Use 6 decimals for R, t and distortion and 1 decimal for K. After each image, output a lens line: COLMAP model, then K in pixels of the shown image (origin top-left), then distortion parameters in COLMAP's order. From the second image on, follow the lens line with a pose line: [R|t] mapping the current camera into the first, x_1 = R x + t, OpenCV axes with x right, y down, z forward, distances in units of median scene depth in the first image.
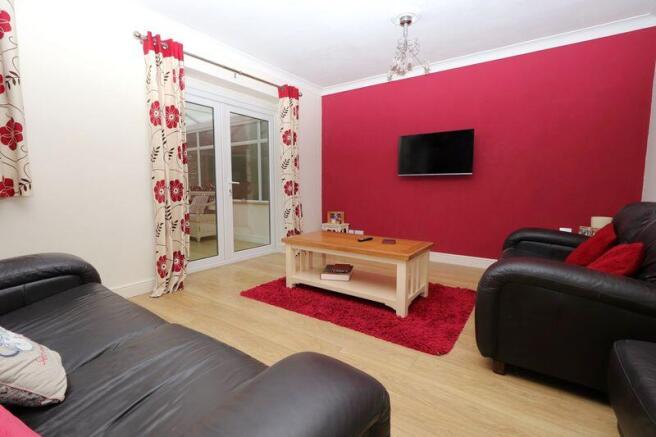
lens RADIAL K [[309.8, 0, 328.0], [0, 309.8, 218.5], [0, 0, 1]] dist [0.000542, 0.000015]
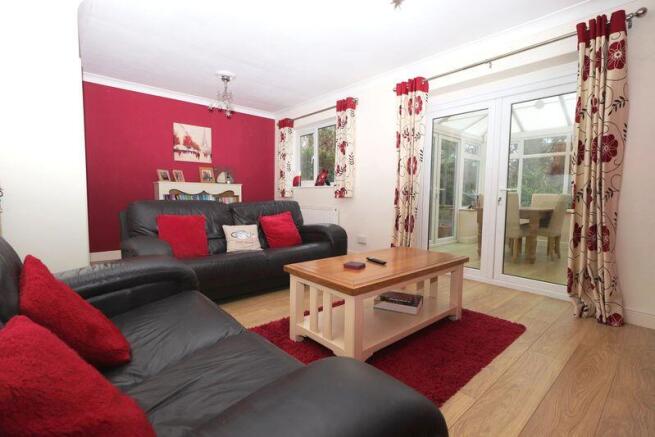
lens RADIAL K [[306.1, 0, 327.5], [0, 306.1, 218.5], [0, 0, 1]] dist [0.002449, 0.000454]
pose [[-0.225632, 0.065238, -0.972026, 0.798200], [-0.110730, 0.989572, 0.092119, -0.077991], [0.967899, 0.128417, -0.216055, 0.958287]]
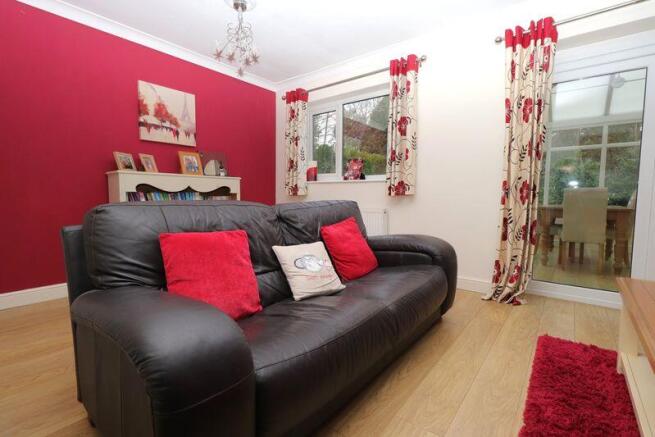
lens RADIAL K [[306.1, 0, 327.5], [0, 306.1, 218.5], [0, 0, 1]] dist [0.002449, 0.000454]
pose [[-0.051448, 0.069994, -0.996220, 0.418148], [-0.107488, 0.991358, 0.075203, -0.022850], [0.992874, 0.110951, -0.043480, 0.498649]]
